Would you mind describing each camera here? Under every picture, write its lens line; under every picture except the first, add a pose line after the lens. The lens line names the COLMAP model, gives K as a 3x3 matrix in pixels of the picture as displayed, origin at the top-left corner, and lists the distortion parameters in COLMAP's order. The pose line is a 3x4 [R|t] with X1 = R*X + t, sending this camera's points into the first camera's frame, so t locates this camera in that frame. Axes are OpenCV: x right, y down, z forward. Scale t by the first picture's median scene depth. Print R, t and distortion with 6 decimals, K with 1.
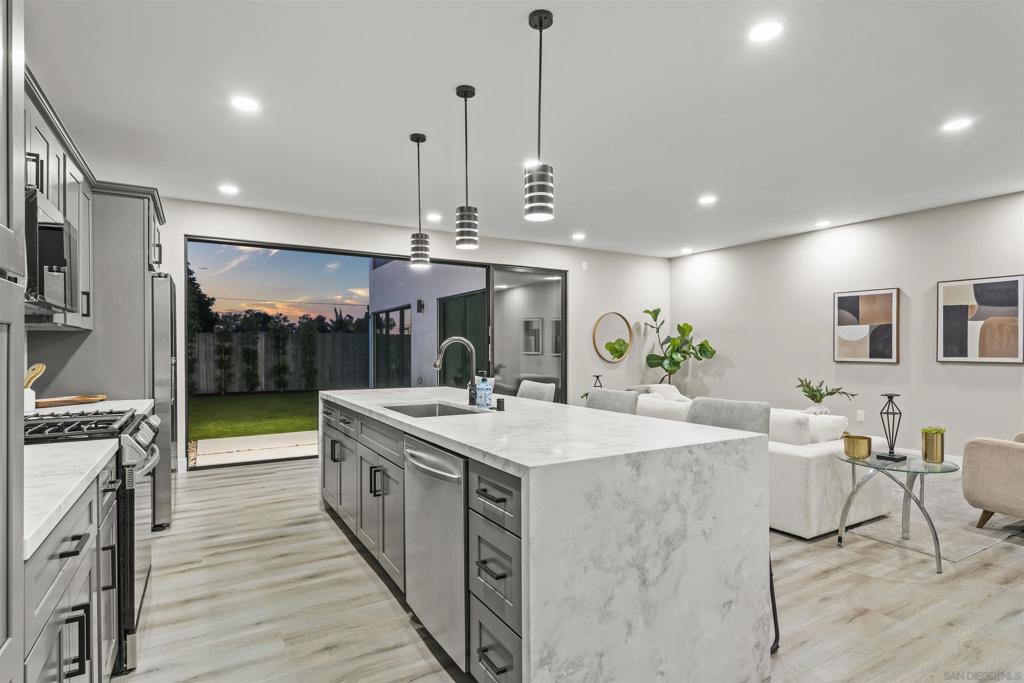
lens RADIAL K [[531.5, 0, 497.0], [0, 531.5, 352.5], [0, 0, 1]] dist [-0.069058, -0.000057]
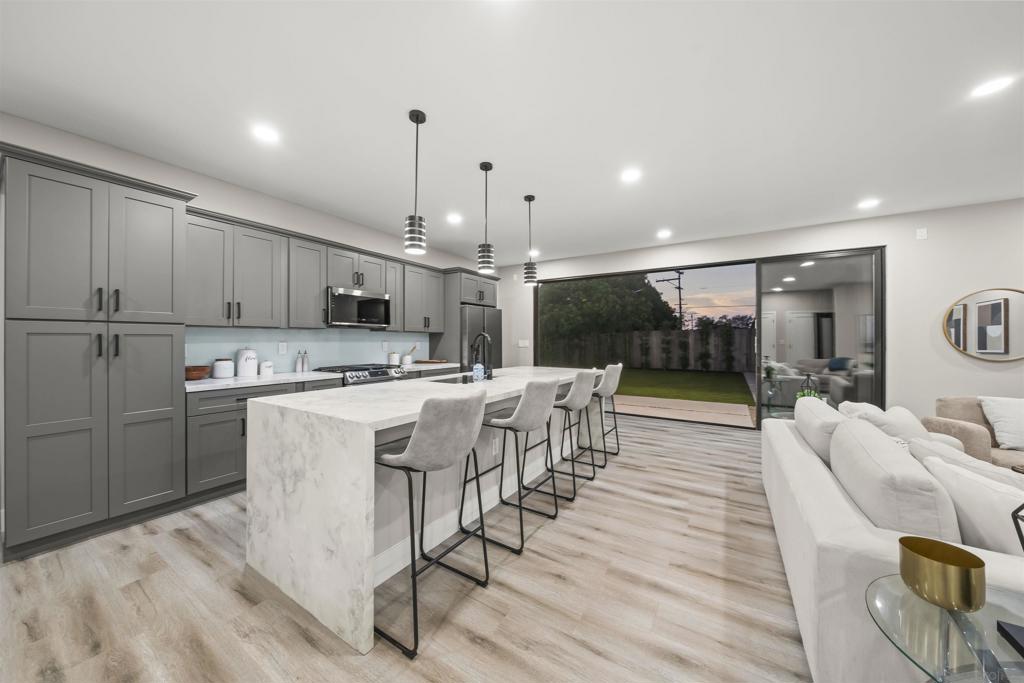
lens RADIAL K [[354.8, 0, 509.4], [0, 354.8, 338.8], [0, 0, 1]] dist [-0.001101, -0.000013]
pose [[0.479445, -0.002283, -0.877569, 0.334296], [-0.006614, 0.999959, -0.006215, -0.004146], [0.877547, 0.008784, 0.479410, 0.231940]]
